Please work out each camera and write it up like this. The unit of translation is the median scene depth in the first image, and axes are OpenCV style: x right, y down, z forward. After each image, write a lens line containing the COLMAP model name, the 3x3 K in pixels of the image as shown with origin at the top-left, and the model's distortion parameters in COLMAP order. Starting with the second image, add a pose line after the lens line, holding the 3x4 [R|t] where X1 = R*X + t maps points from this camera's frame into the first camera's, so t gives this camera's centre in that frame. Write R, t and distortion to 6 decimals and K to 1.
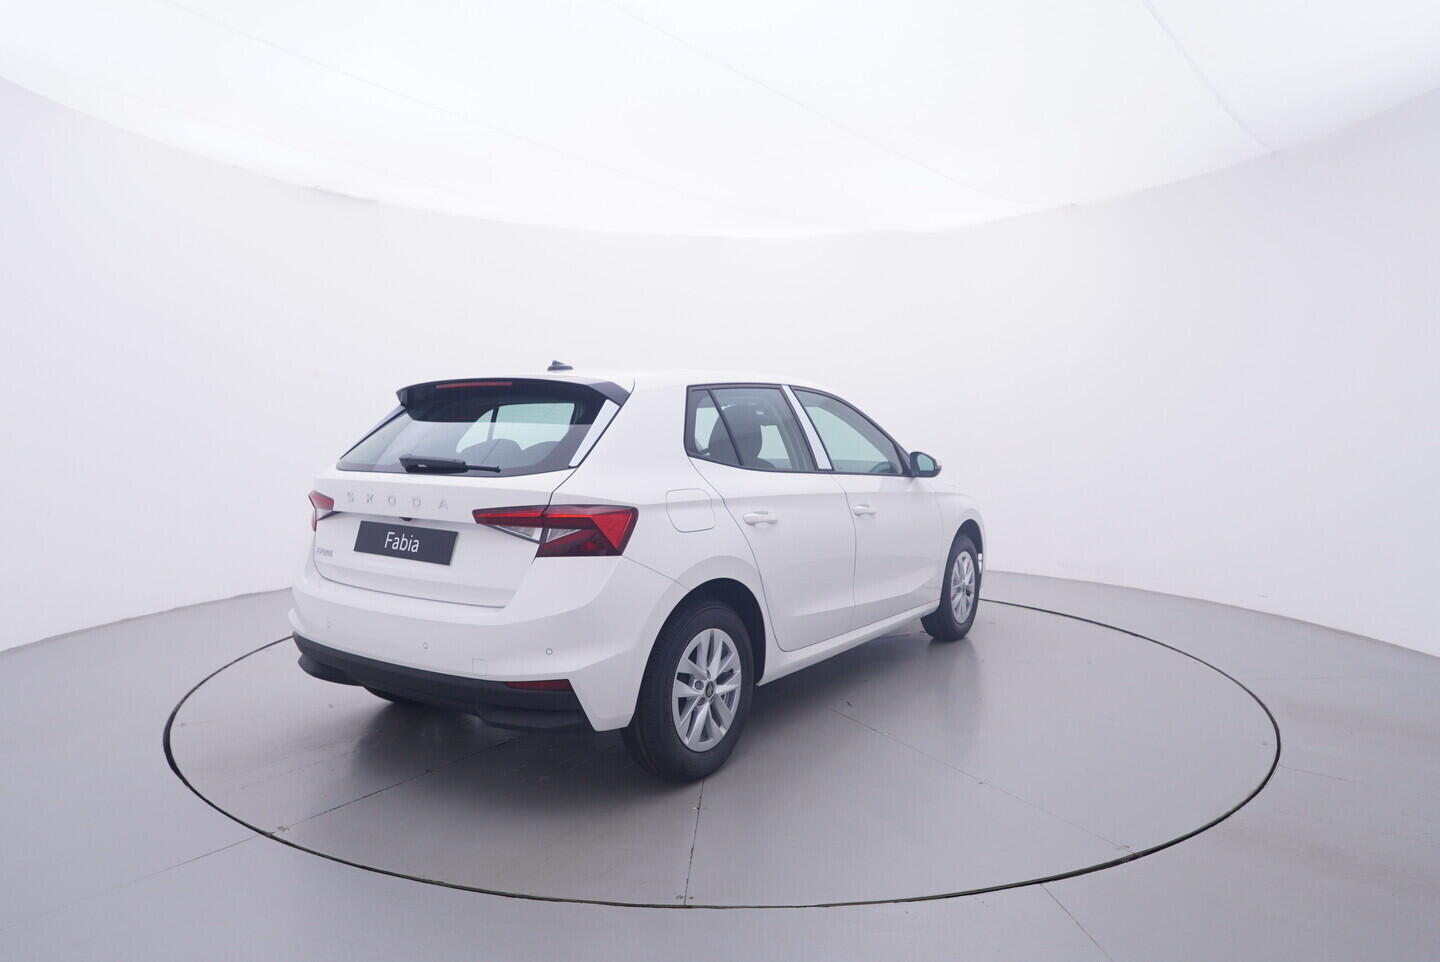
lens RADIAL K [[881.0, 0, 713.6], [0, 881.0, 477.9], [0, 0, 1]] dist [0.002609, -0.001297]
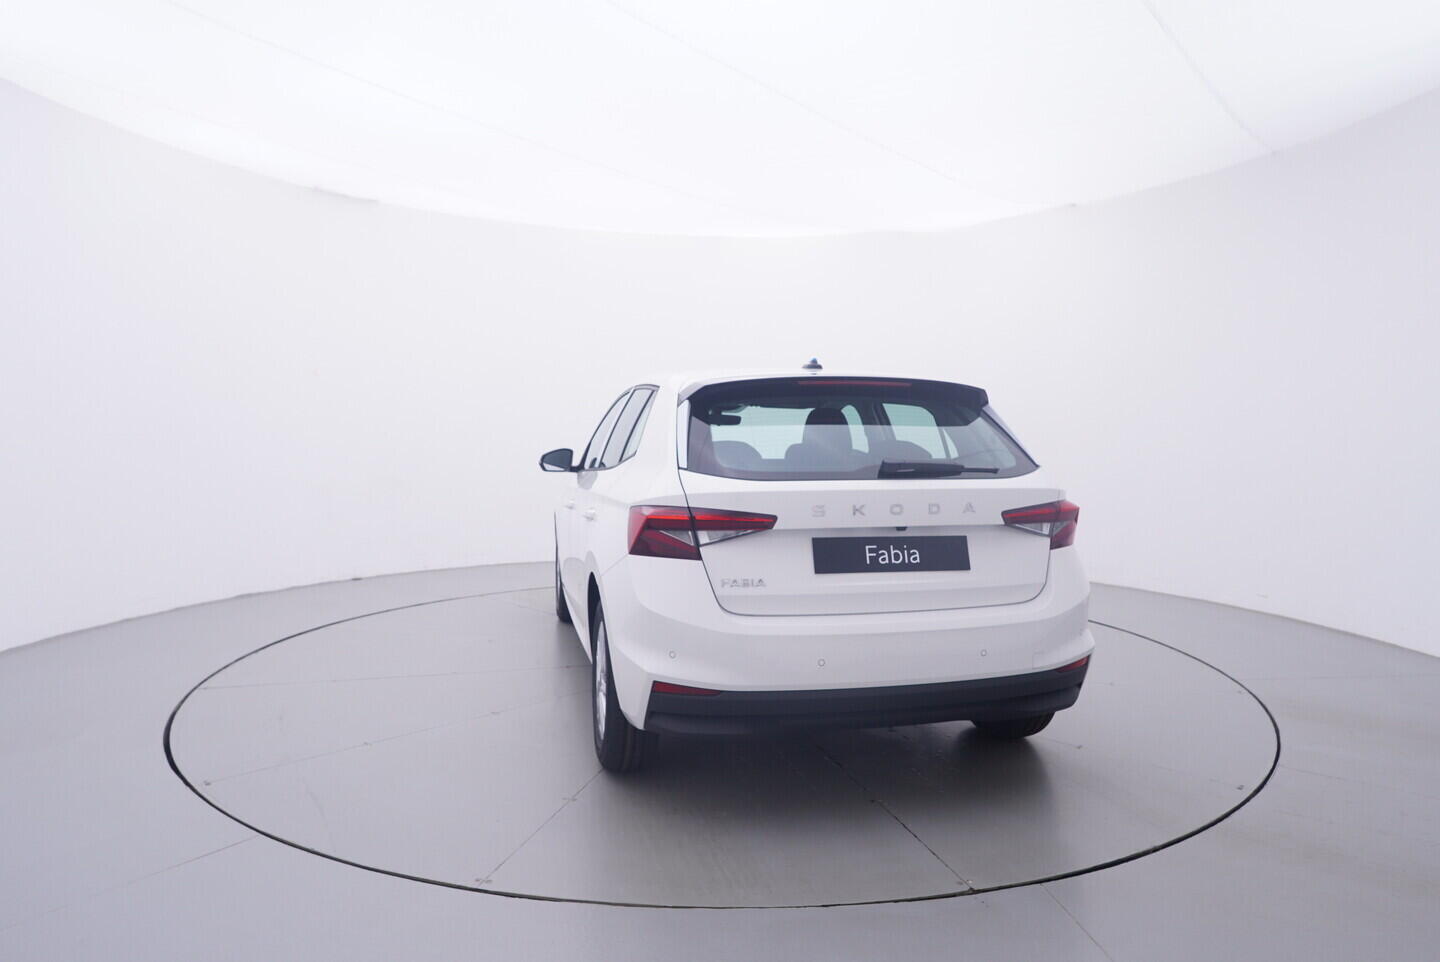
lens RADIAL K [[881.0, 0, 716.2], [0, 881.0, 480.4], [0, 0, 1]] dist [0.002609, -0.001297]
pose [[0.677184, -0.039788, 0.734738, -1.162901], [0.037510, 0.999105, 0.019533, -0.029011], [-0.734857, 0.014332, 0.678070, 0.521425]]
